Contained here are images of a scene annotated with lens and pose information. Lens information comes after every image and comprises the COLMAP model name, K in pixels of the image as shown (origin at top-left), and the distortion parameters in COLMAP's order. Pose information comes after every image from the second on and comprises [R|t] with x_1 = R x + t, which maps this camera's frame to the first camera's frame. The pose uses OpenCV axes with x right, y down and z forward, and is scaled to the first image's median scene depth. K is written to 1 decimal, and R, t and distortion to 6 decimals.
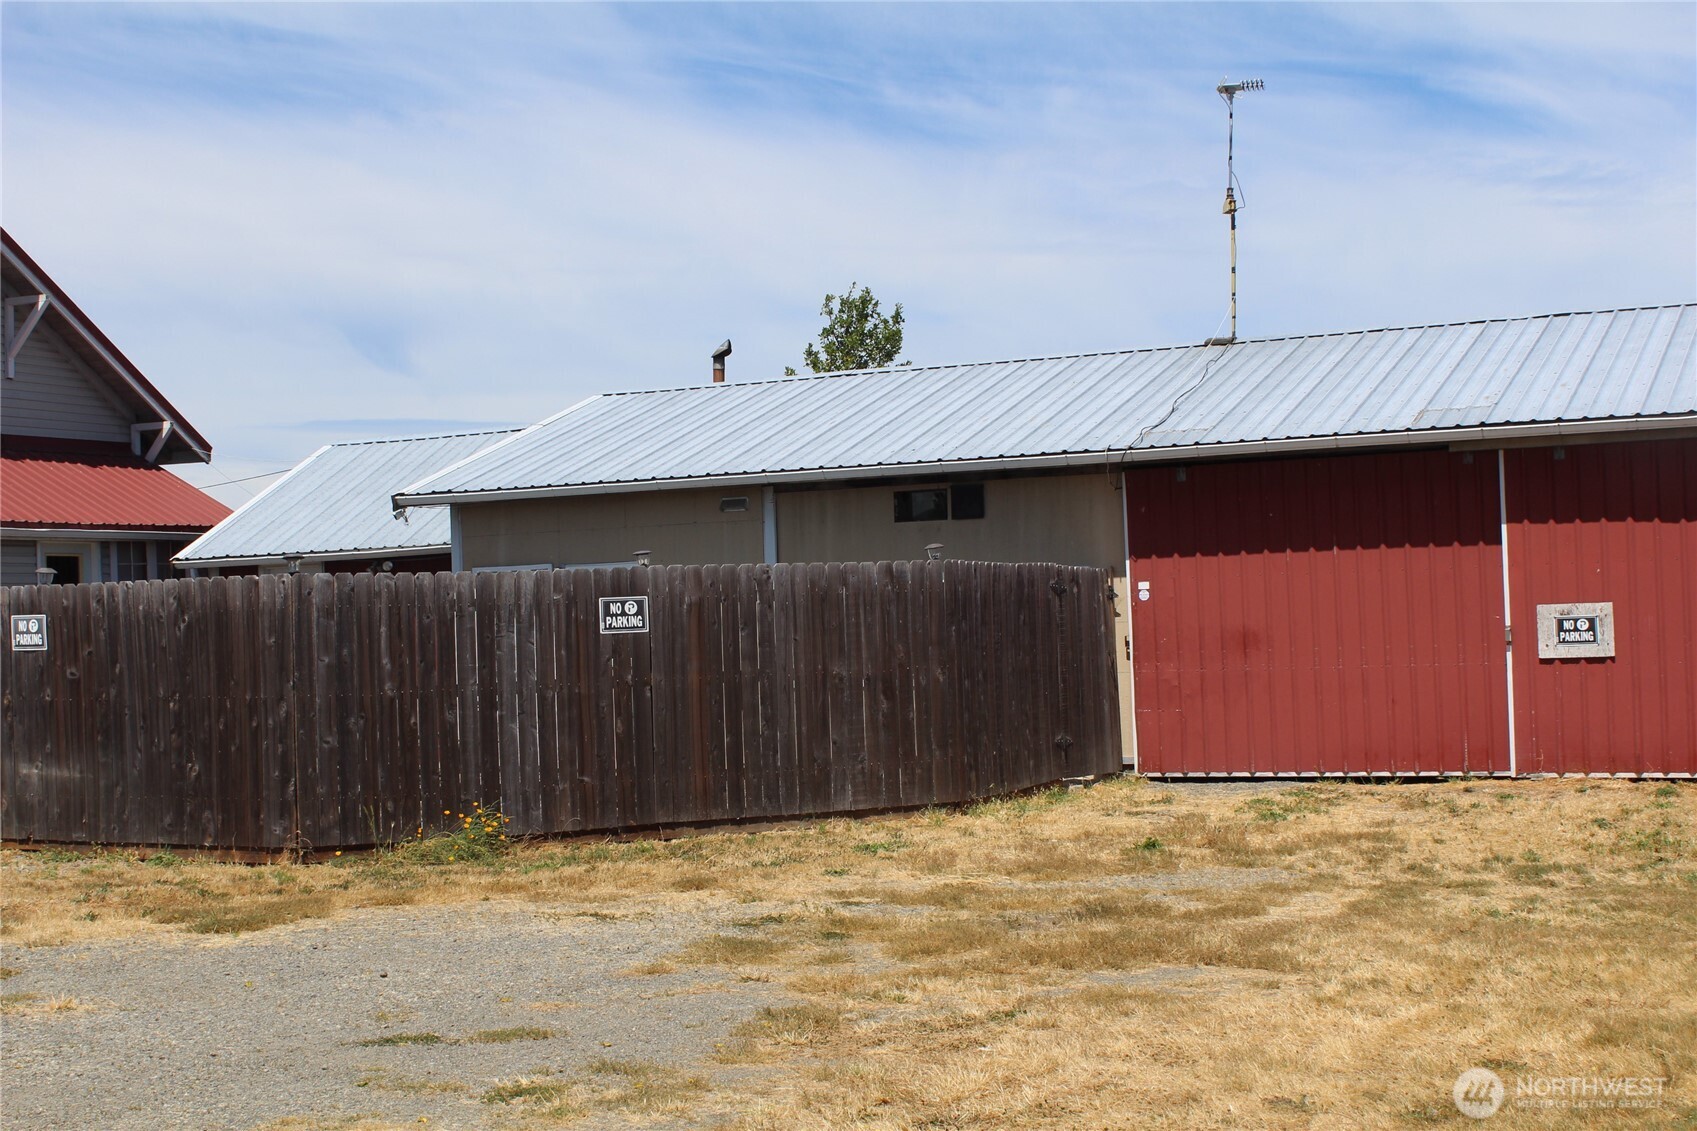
lens RADIAL K [[2288.8, 0, 810.2], [0, 2288.8, 539.0], [0, 0, 1]] dist [-0.049844, 0.000000]
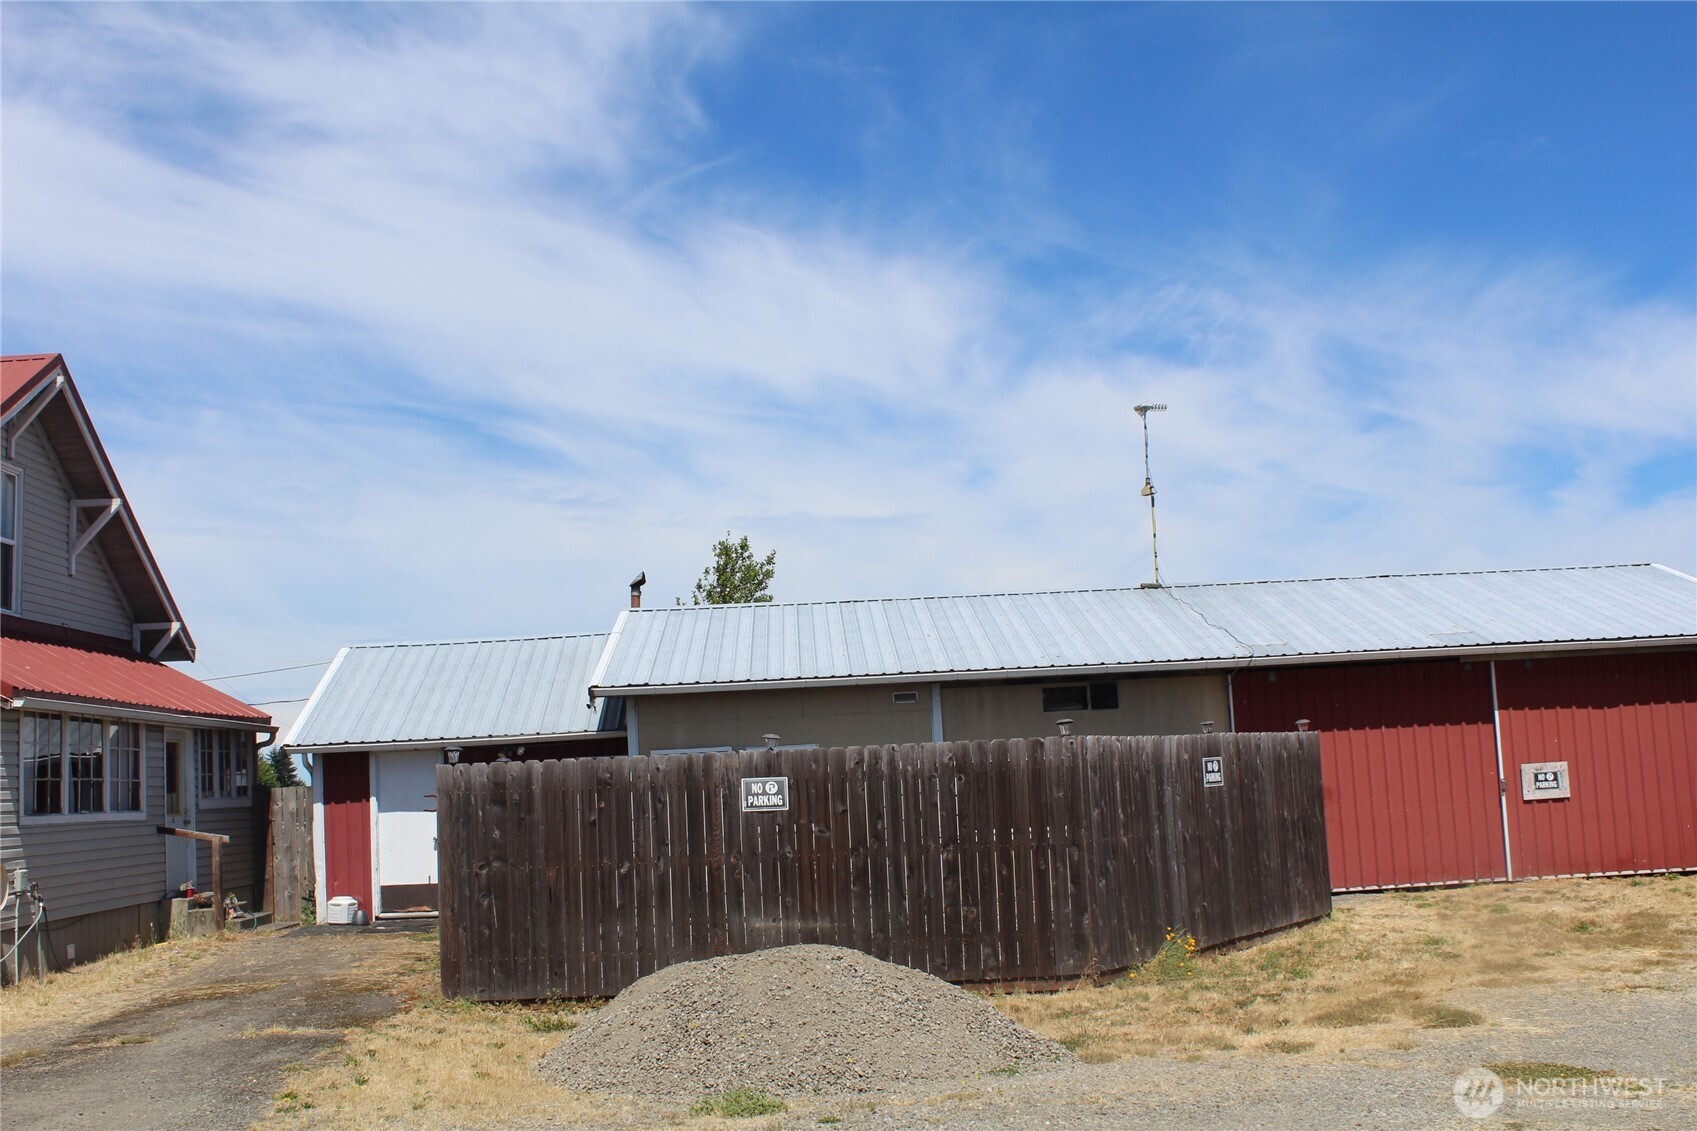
lens RADIAL K [[1678.2, 0, 815.6], [0, 1678.2, 584.1], [0, 0, 1]] dist [-0.079726, 0.000000]
pose [[0.887132, 0.044012, 0.459412, -0.587724], [0.003340, 0.994804, -0.101752, 0.019572], [-0.461503, 0.091802, 0.882376, 0.237812]]
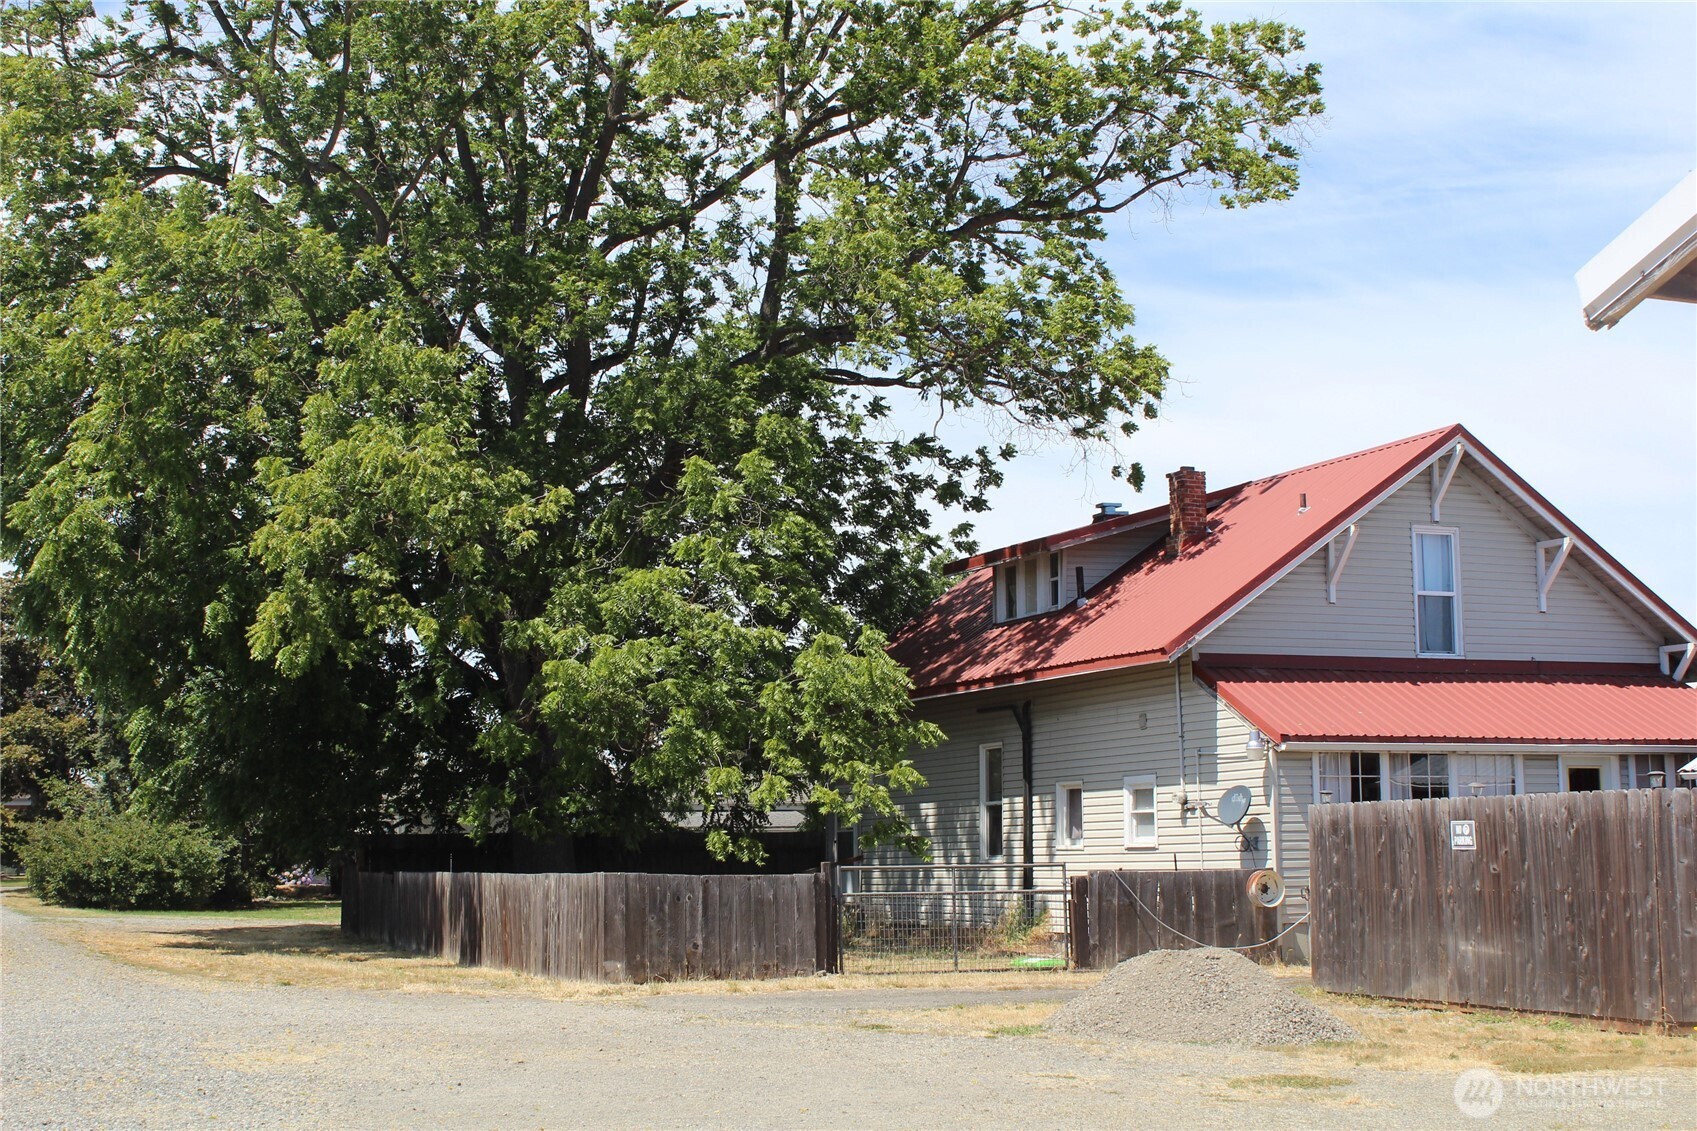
lens RADIAL K [[2275.3, 0, 853.3], [0, 2275.3, 570.5], [0, 0, 1]] dist [-0.046803, 0.000000]
pose [[0.763369, -0.055995, -0.643532, 0.173955], [0.007232, 0.996914, -0.078165, -0.007036], [0.645923, 0.055015, 0.761418, -0.136539]]
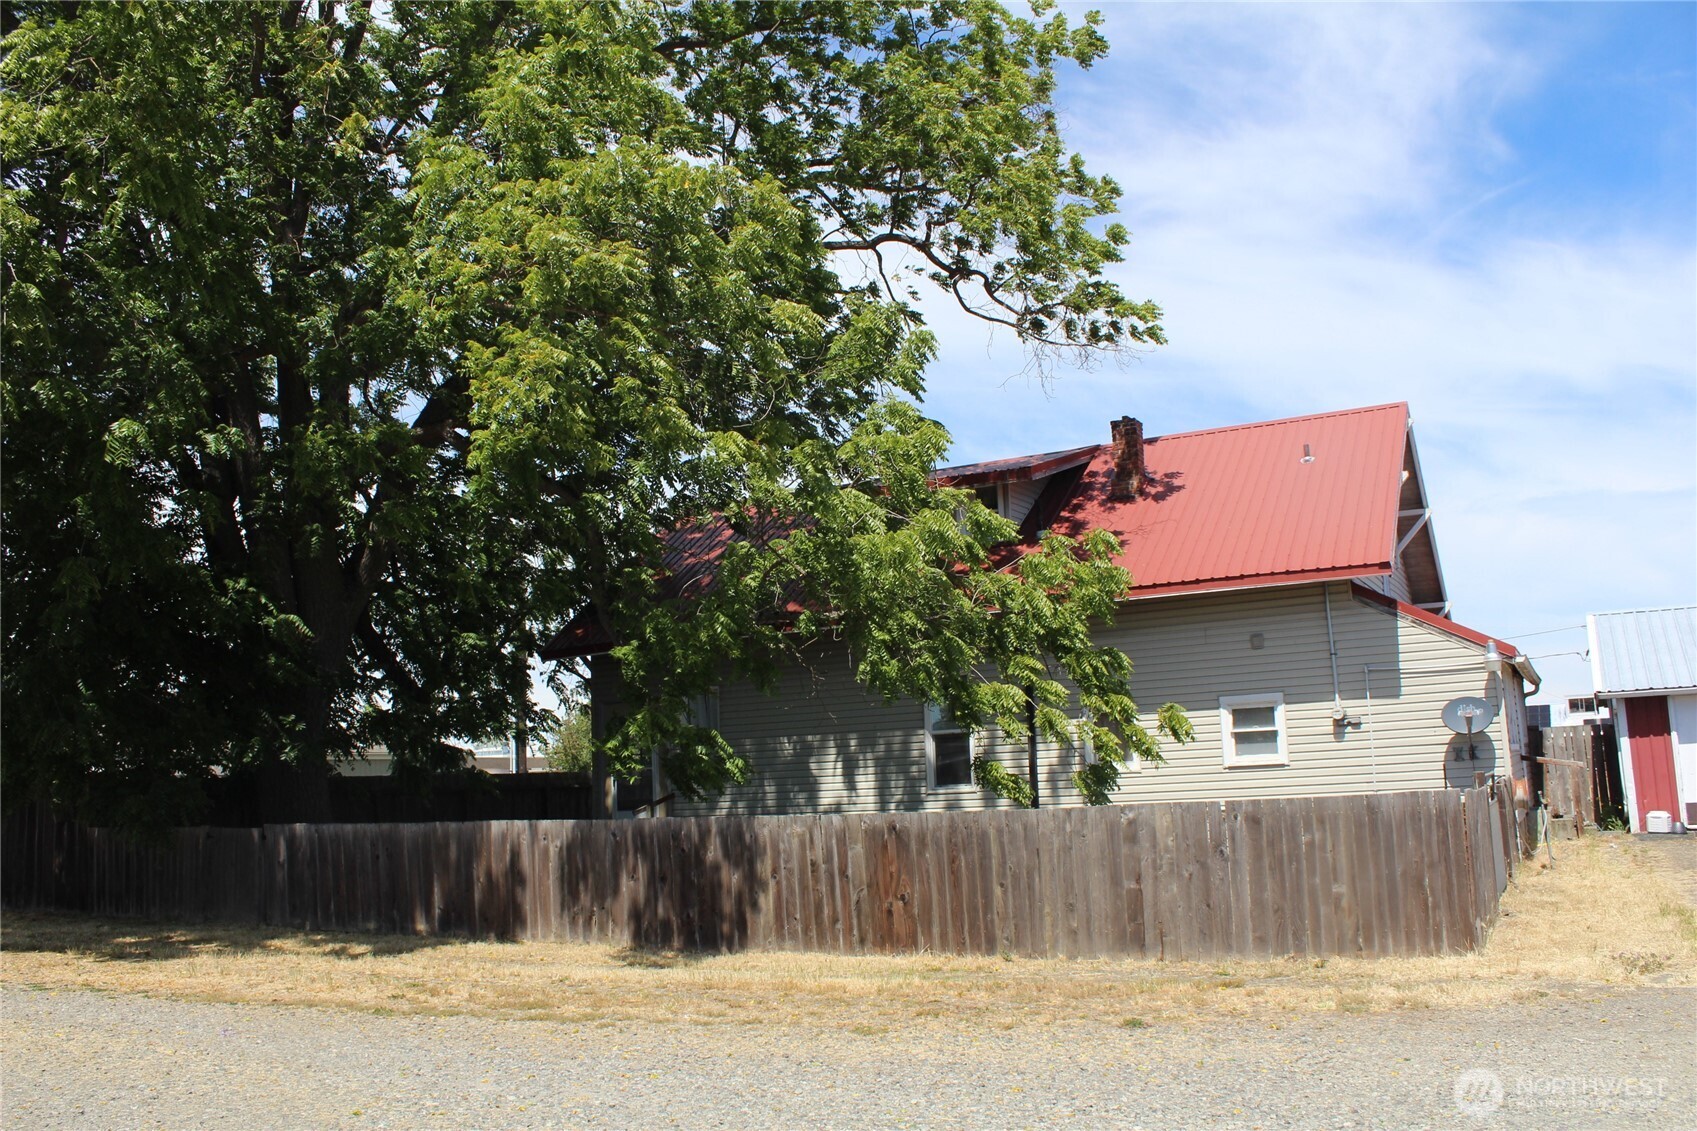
lens RADIAL K [[1402.6, 0, 846.7], [0, 1402.6, 557.8], [0, 0, 1]] dist [-0.137231, 0.094543]
pose [[0.999694, -0.008632, -0.023187, -0.996040], [0.005797, 0.992799, -0.119651, 0.033588], [0.024053, 0.119480, 0.992545, 0.221185]]
